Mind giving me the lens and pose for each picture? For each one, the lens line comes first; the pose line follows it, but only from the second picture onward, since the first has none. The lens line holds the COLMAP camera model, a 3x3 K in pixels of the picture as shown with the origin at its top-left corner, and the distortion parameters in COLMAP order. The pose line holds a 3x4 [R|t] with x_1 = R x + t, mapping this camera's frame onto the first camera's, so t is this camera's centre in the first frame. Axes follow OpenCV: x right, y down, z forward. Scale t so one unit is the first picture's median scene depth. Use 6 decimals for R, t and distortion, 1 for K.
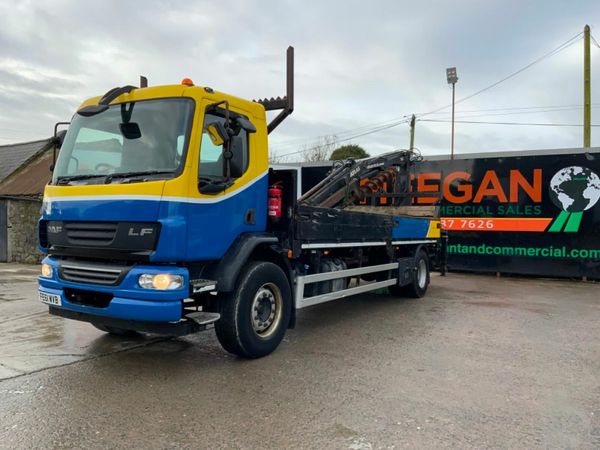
lens RADIAL K [[495.7, 0, 300.0], [0, 495.7, 225.0], [0, 0, 1]] dist [0.116770, -0.224819]
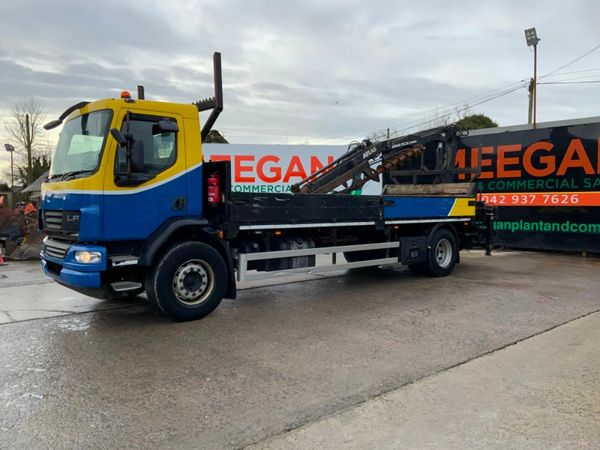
lens RADIAL K [[495.7, 0, 300.0], [0, 495.7, 225.0], [0, 0, 1]] dist [0.116770, -0.224819]
pose [[0.950476, -0.003654, -0.310775, 0.352513], [0.018692, 0.998793, 0.045424, -0.009356], [0.310234, -0.048983, 0.949397, -0.029571]]
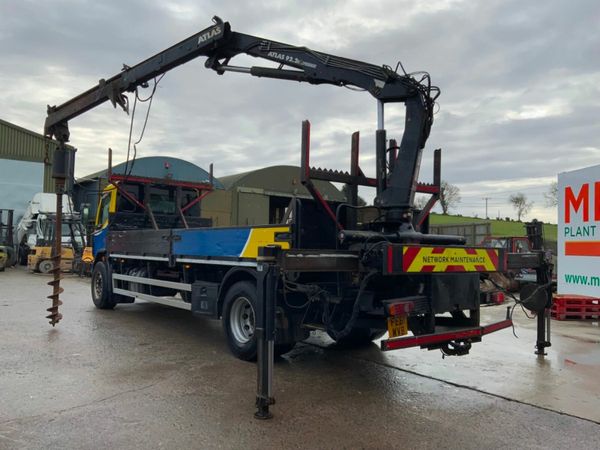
lens RADIAL K [[495.7, 0, 300.0], [0, 495.7, 225.0], [0, 0, 1]] dist [0.116770, -0.224819]
pose [[-0.348591, -0.078538, -0.933979, 1.014517], [-0.024840, 0.996907, -0.074558, 0.036935], [0.936946, -0.002790, -0.349464, 1.608594]]
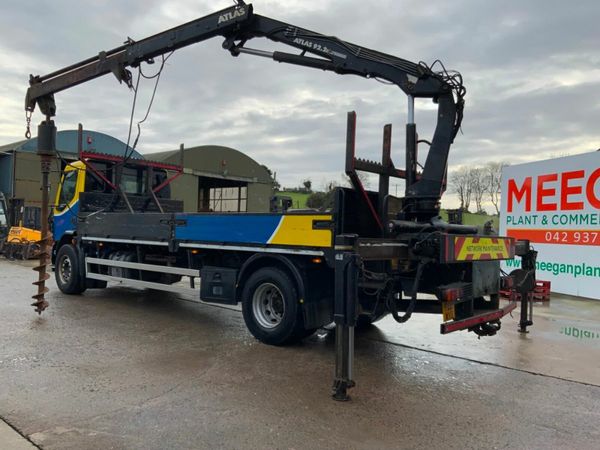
lens RADIAL K [[495.7, 0, 300.0], [0, 495.7, 225.0], [0, 0, 1]] dist [0.116770, -0.224819]
pose [[-0.174921, -0.047732, -0.983425, 1.077229], [-0.032492, 0.998560, -0.042687, 0.033908], [0.984046, 0.024486, -0.176220, 1.435819]]
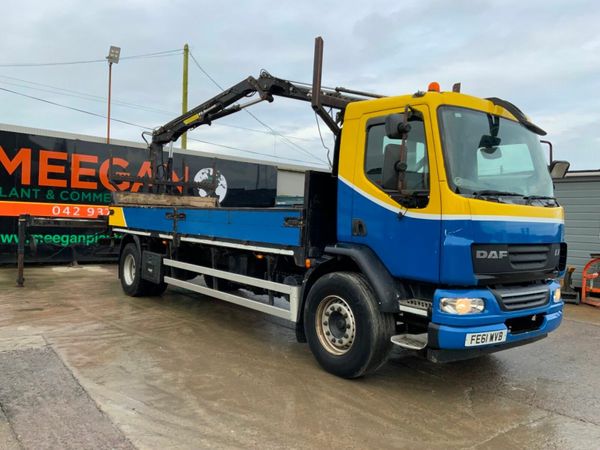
lens RADIAL K [[495.7, 0, 300.0], [0, 495.7, 225.0], [0, 0, 1]] dist [0.116770, -0.224819]
pose [[0.392393, -0.006542, 0.919774, -0.819724], [-0.036911, 0.999057, 0.022853, -0.026049], [-0.919057, -0.042918, 0.391782, 0.570983]]
